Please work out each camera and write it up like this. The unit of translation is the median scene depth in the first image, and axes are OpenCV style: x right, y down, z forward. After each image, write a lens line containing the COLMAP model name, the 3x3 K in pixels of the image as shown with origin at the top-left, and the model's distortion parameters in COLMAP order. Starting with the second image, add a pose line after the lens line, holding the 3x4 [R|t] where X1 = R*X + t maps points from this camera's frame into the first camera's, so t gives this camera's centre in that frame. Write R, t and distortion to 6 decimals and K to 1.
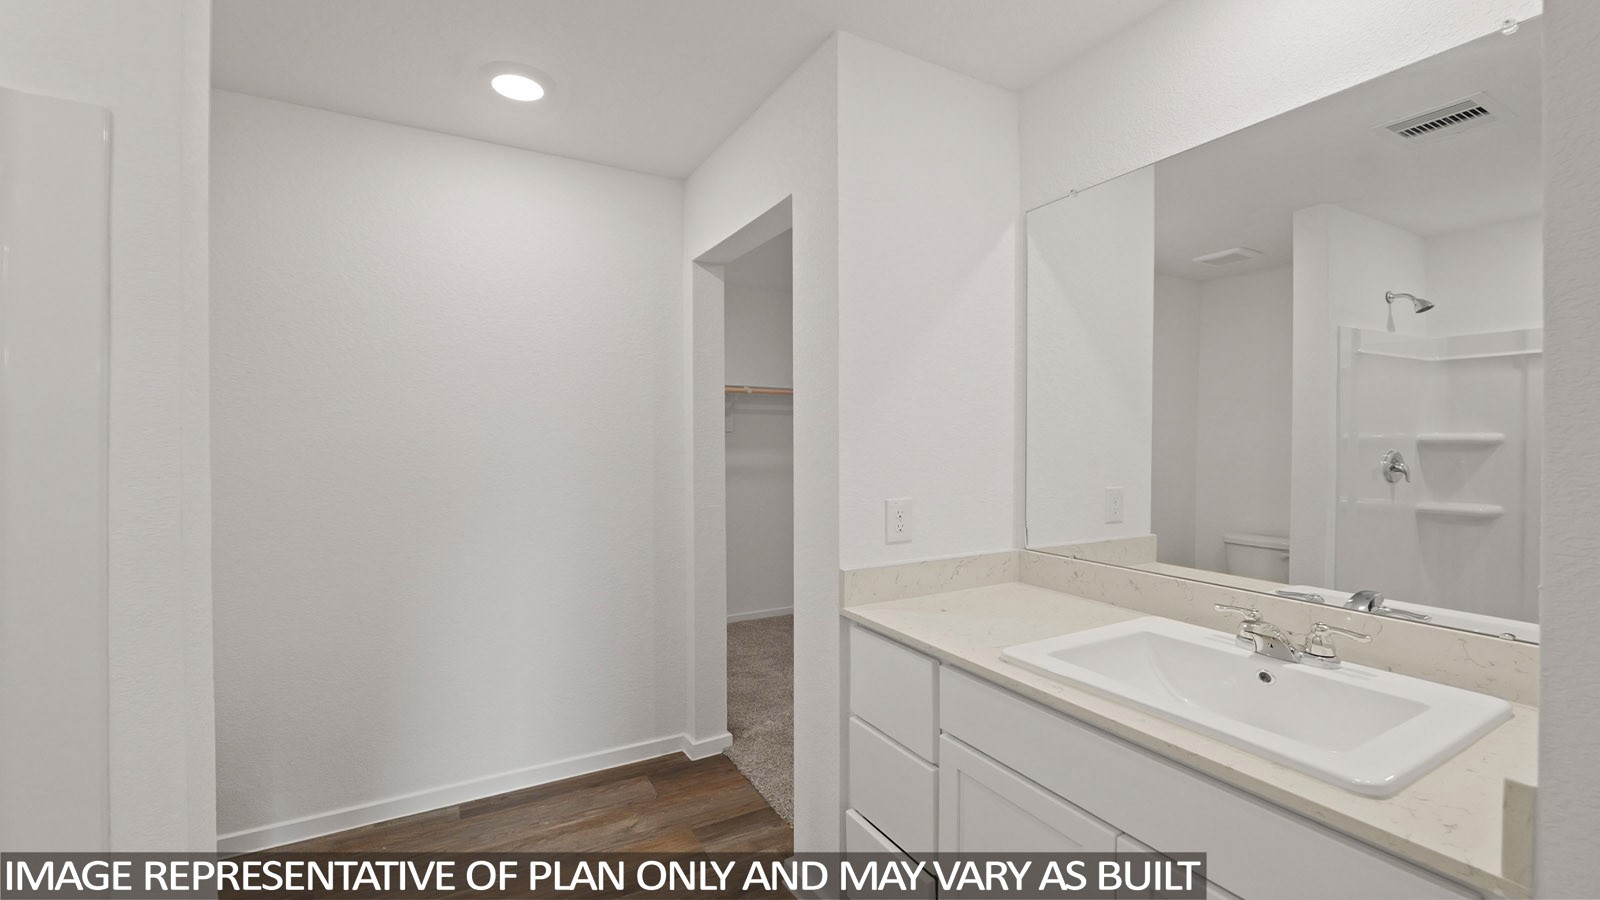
lens RADIAL K [[664.2, 0, 801.0], [0, 664.2, 441.2], [0, 0, 1]] dist [-0.003540, -0.000375]
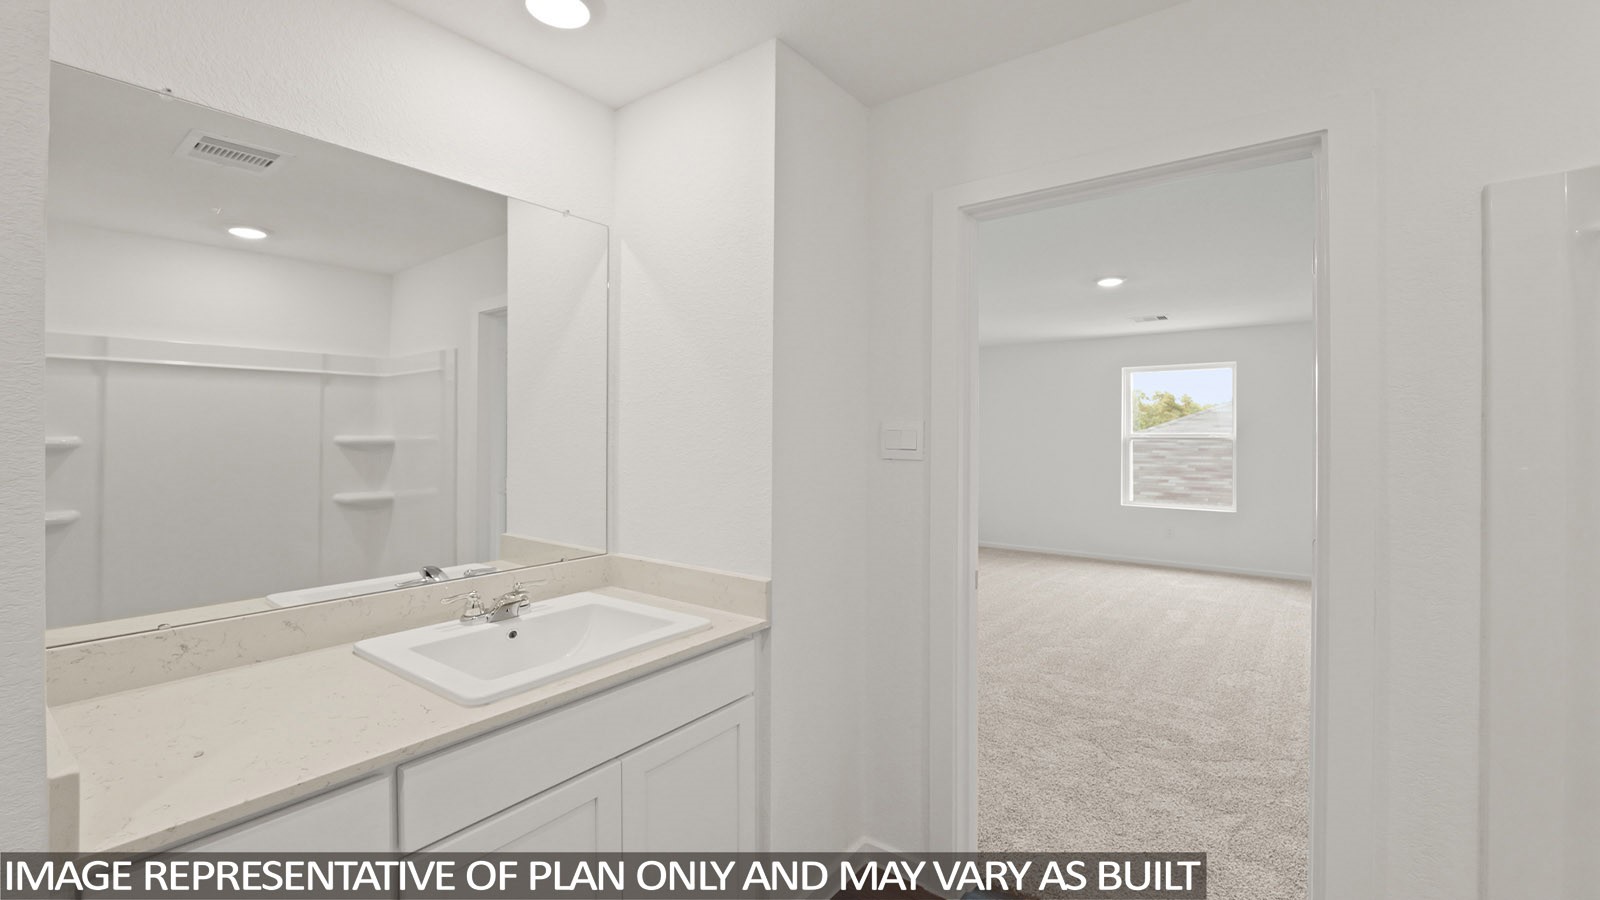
lens RADIAL K [[664.2, 0, 801.0], [0, 664.2, 440.5], [0, 0, 1]] dist [-0.003540, -0.000375]
pose [[-0.386111, -0.010174, 0.922396, -0.691500], [0.006987, 0.999878, 0.013953, -0.032818], [-0.922426, 0.011832, -0.385993, 0.972962]]
